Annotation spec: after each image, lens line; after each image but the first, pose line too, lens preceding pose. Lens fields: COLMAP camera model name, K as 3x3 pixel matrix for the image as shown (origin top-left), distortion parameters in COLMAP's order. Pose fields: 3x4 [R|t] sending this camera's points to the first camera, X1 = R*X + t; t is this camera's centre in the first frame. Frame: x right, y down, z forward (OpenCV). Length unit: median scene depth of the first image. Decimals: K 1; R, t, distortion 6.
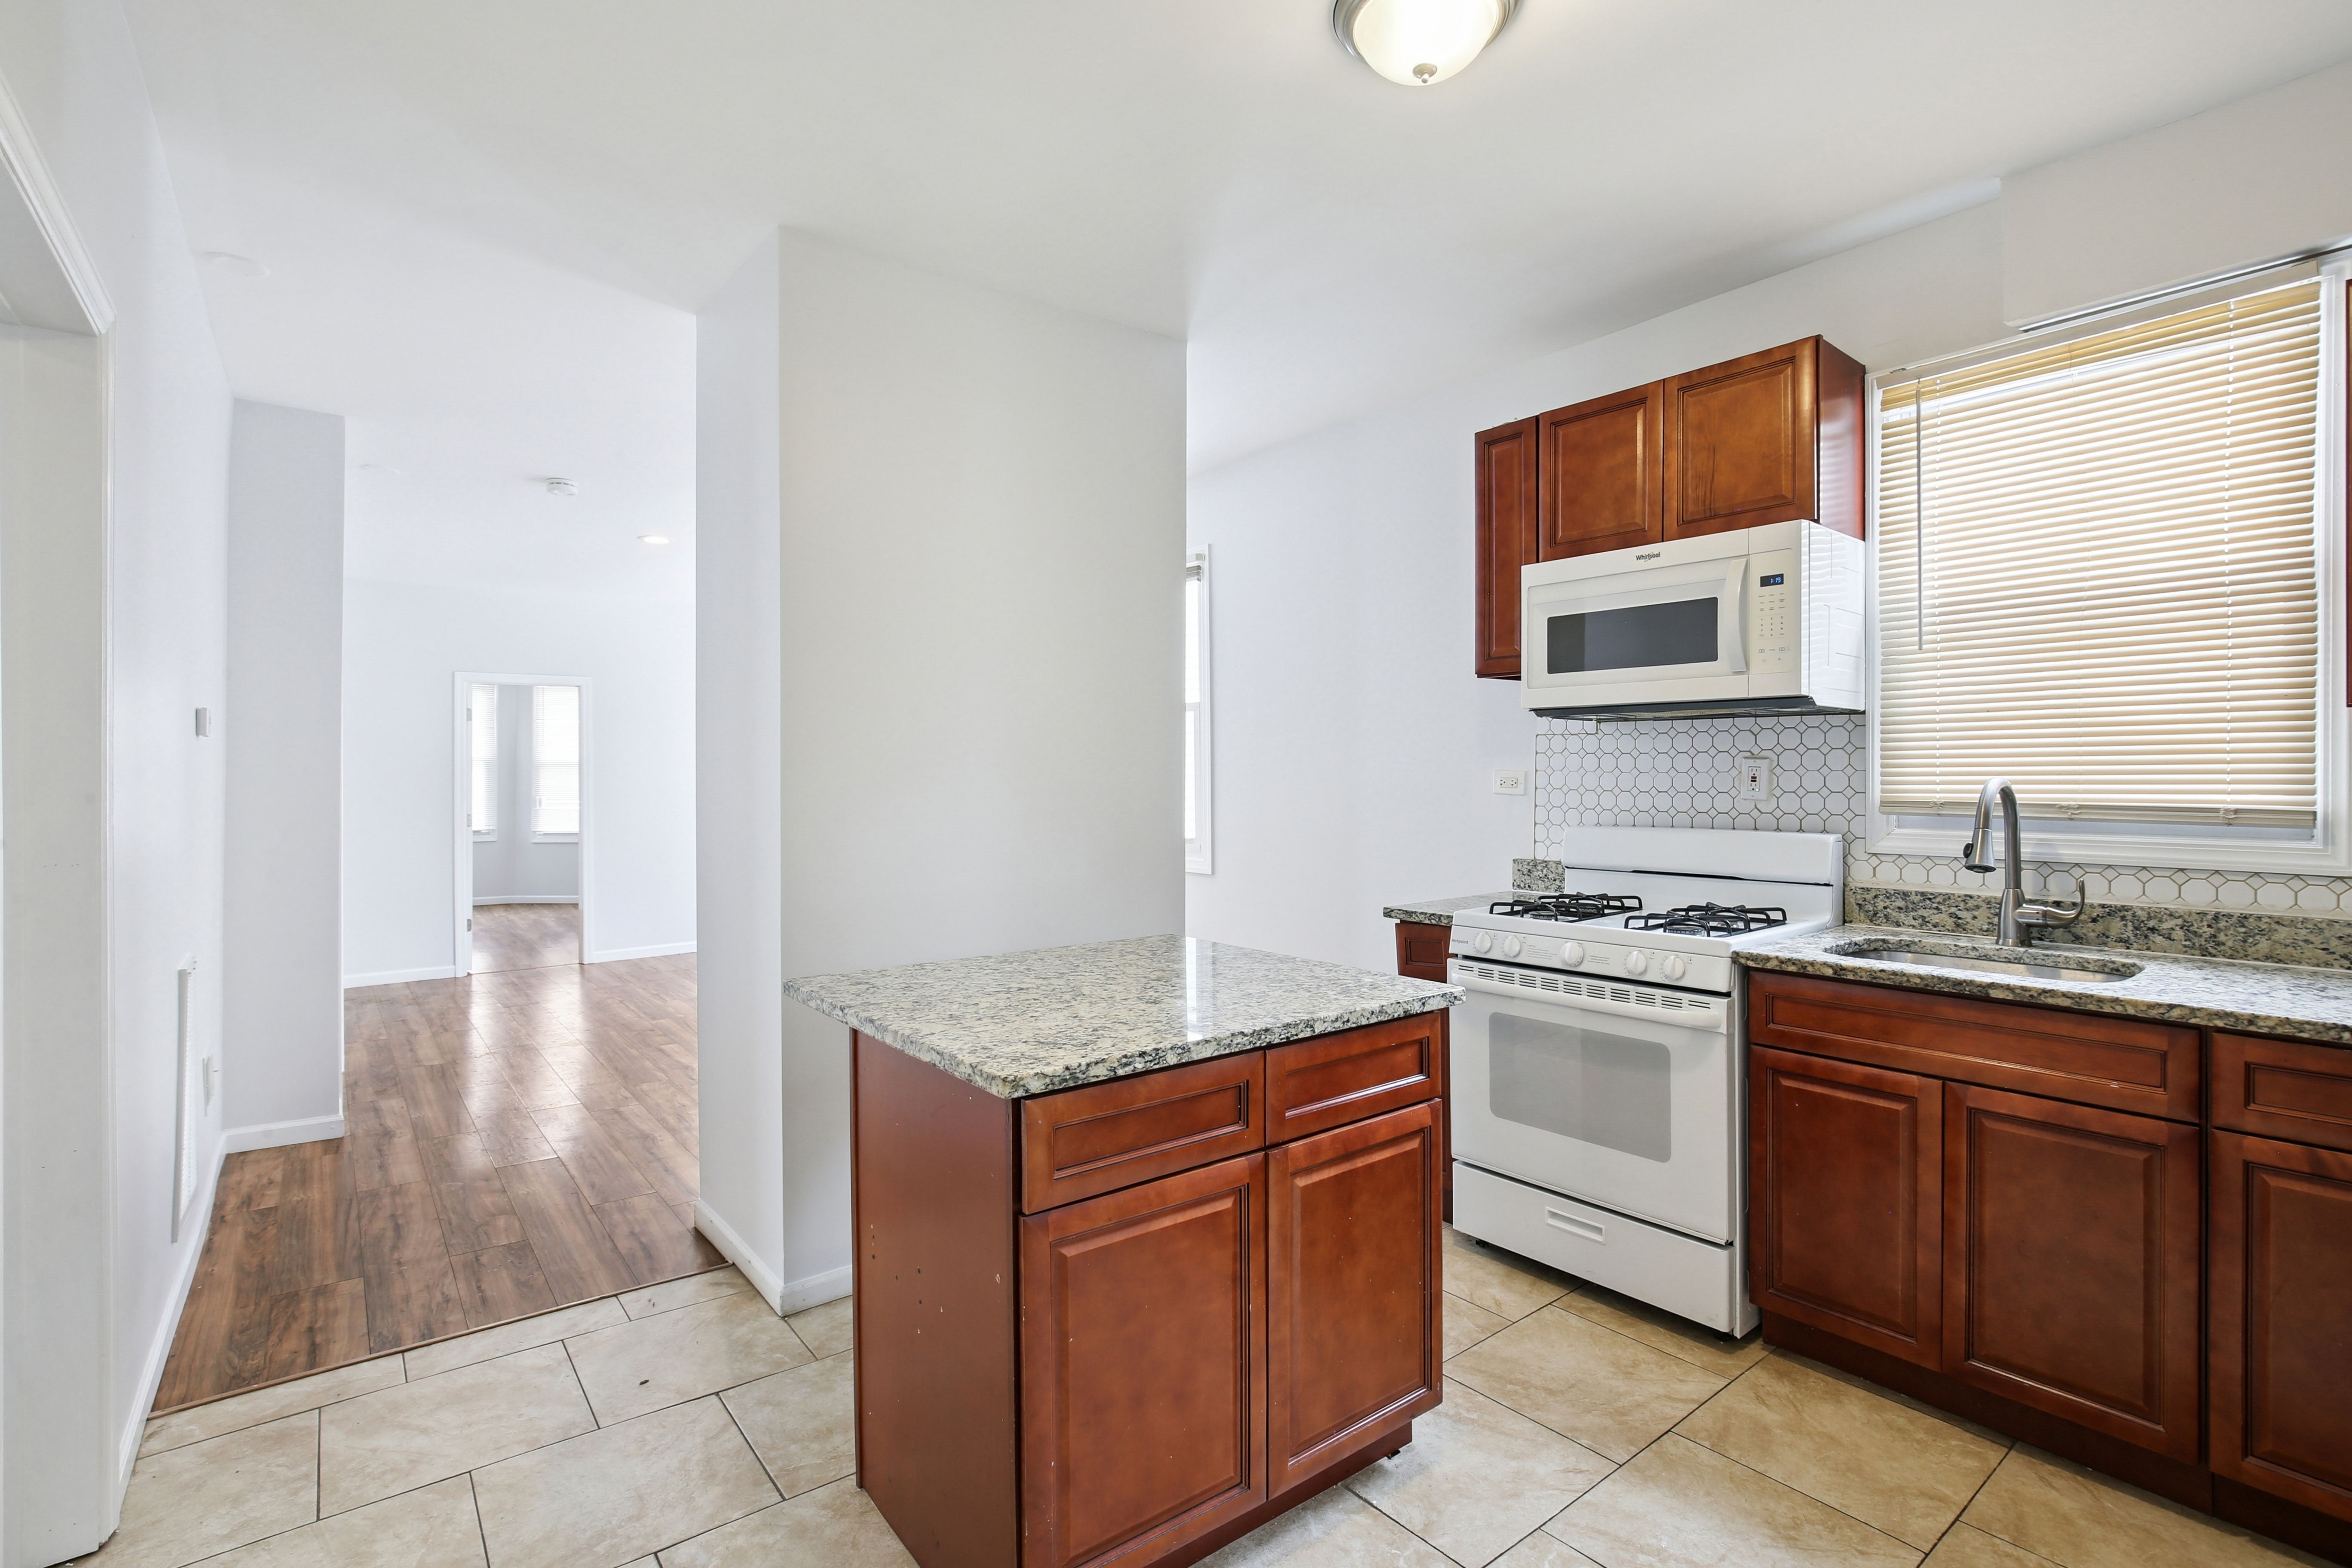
lens RADIAL K [[1093.4, 0, 1180.8], [0, 1093.4, 780.5], [0, 0, 1]] dist [-0.004050, 0.002557]
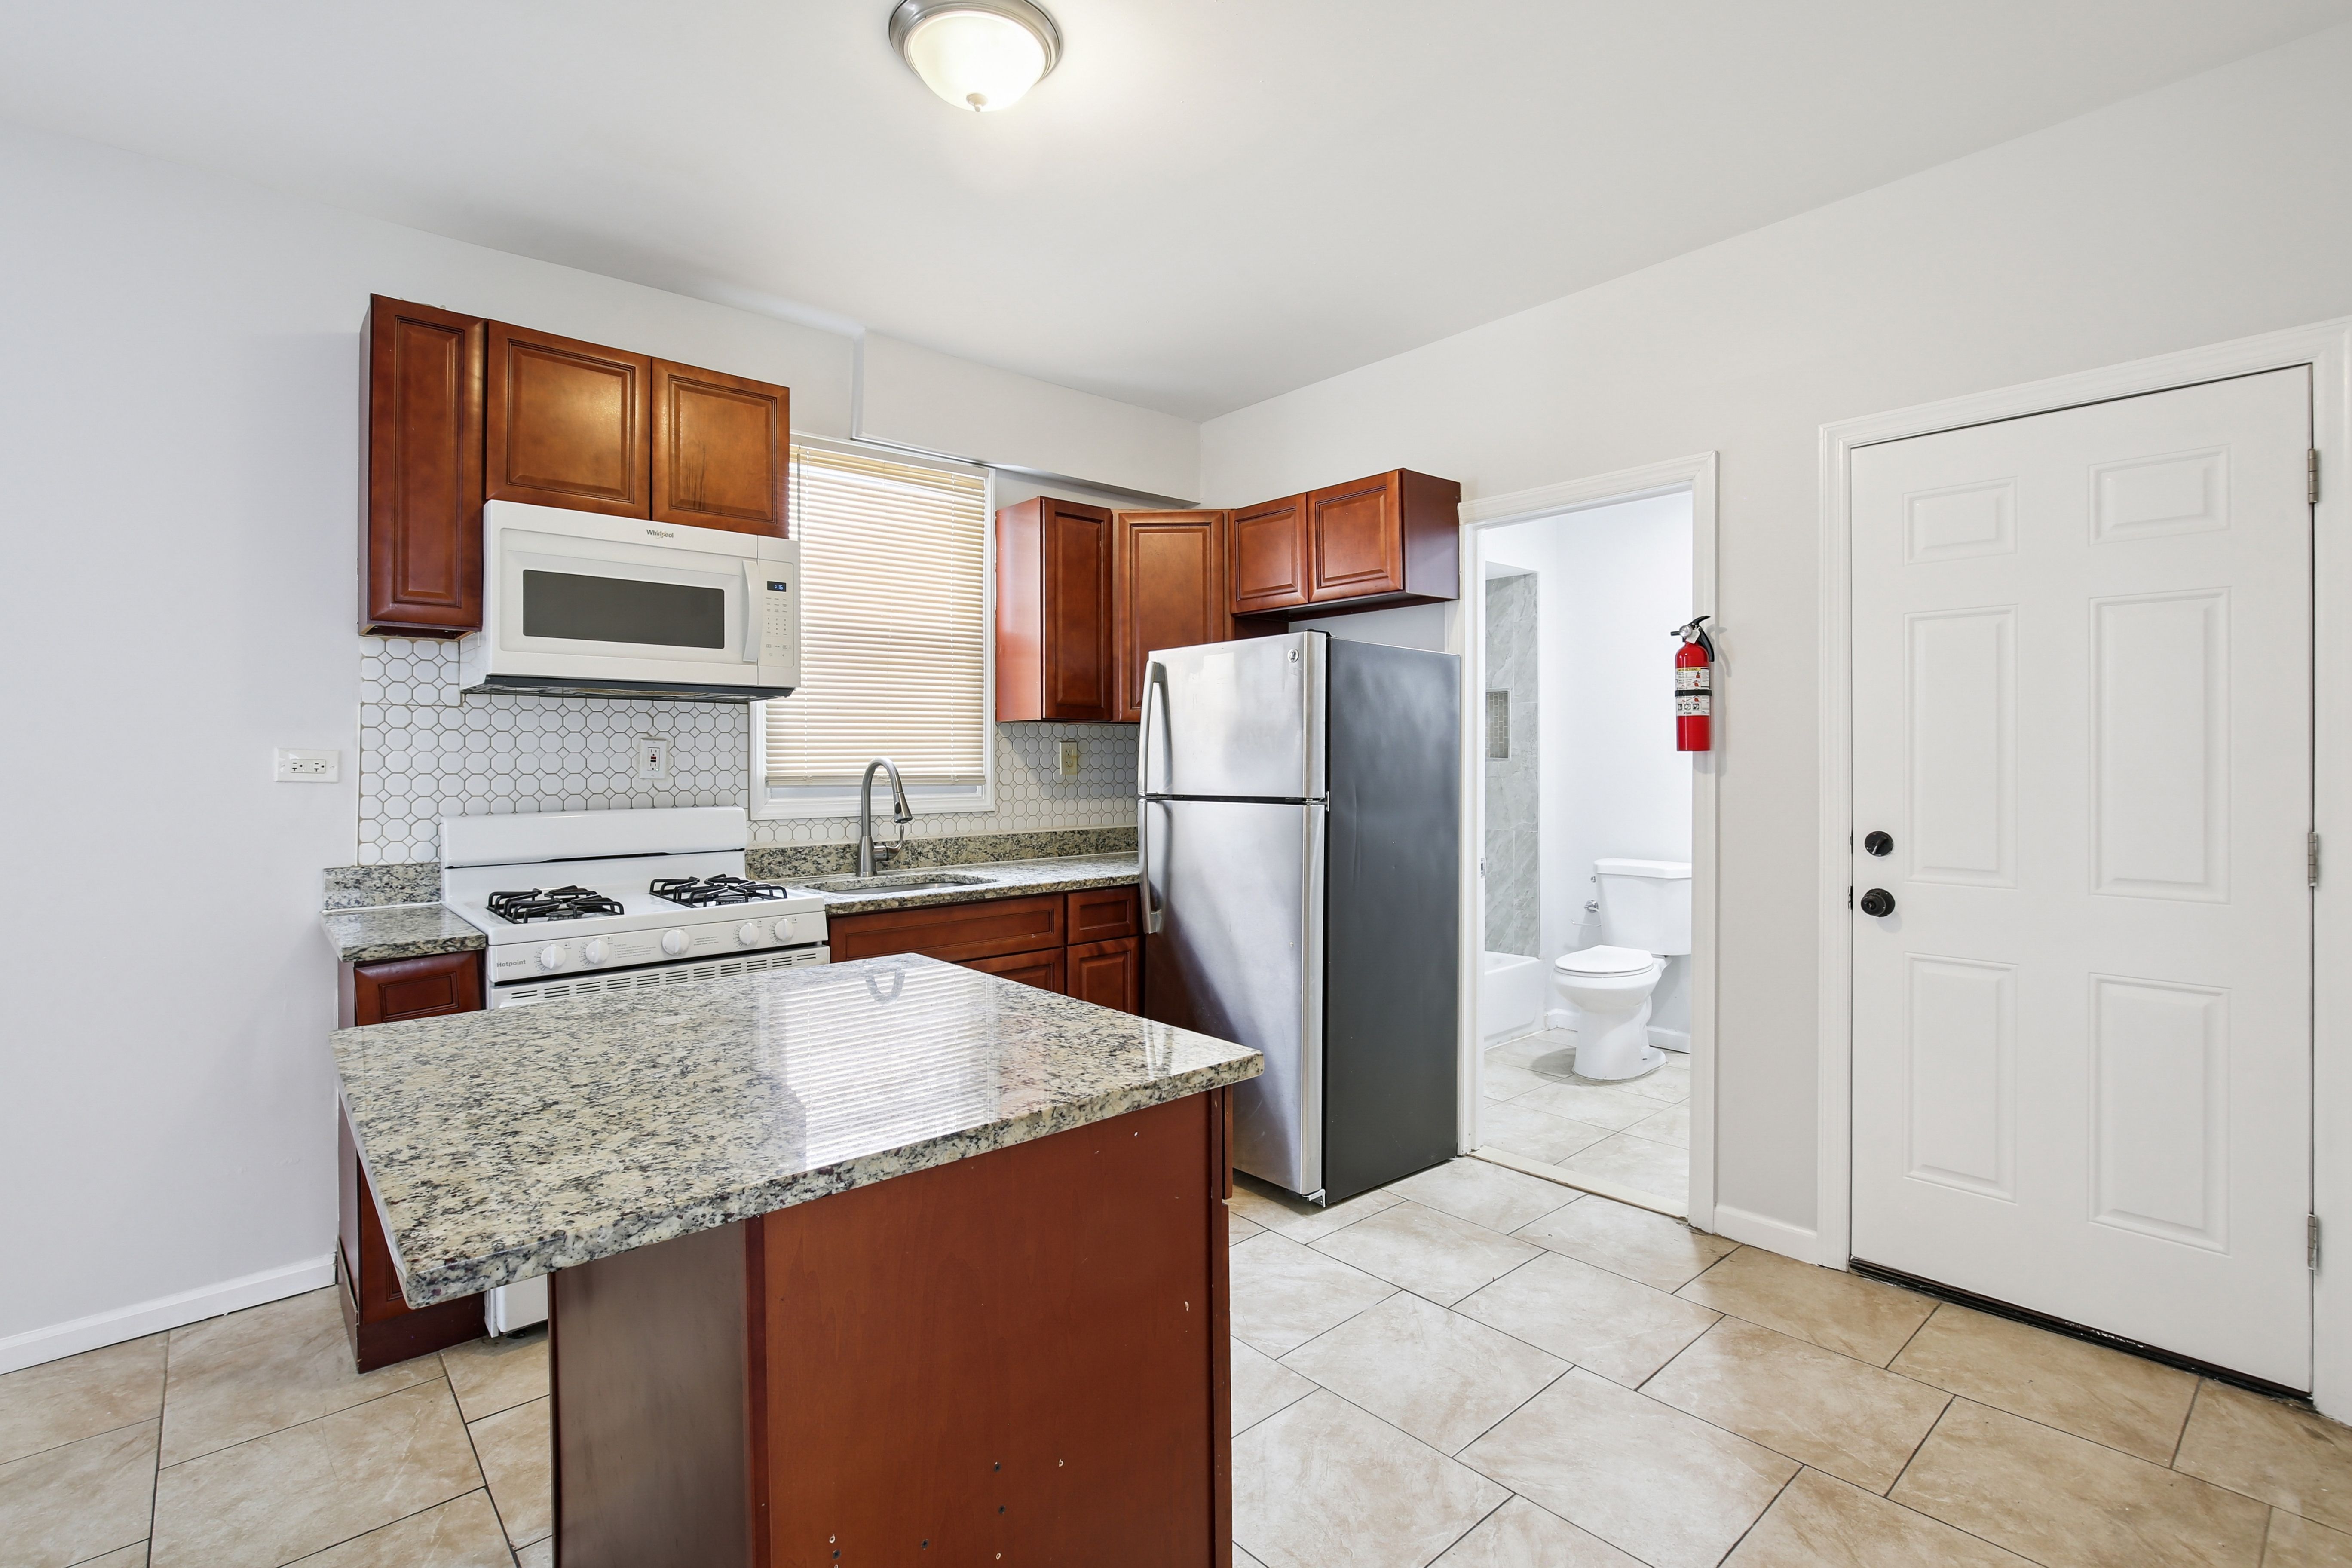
lens RADIAL K [[1093.4, 0, 1180.0], [0, 1093.4, 762.0], [0, 0, 1]] dist [-0.004050, 0.002557]
pose [[-0.040723, -0.000171, 0.999170, -0.562269], [0.010308, 0.999947, 0.000592, 0.005957], [-0.999117, 0.010324, -0.040719, 0.553588]]
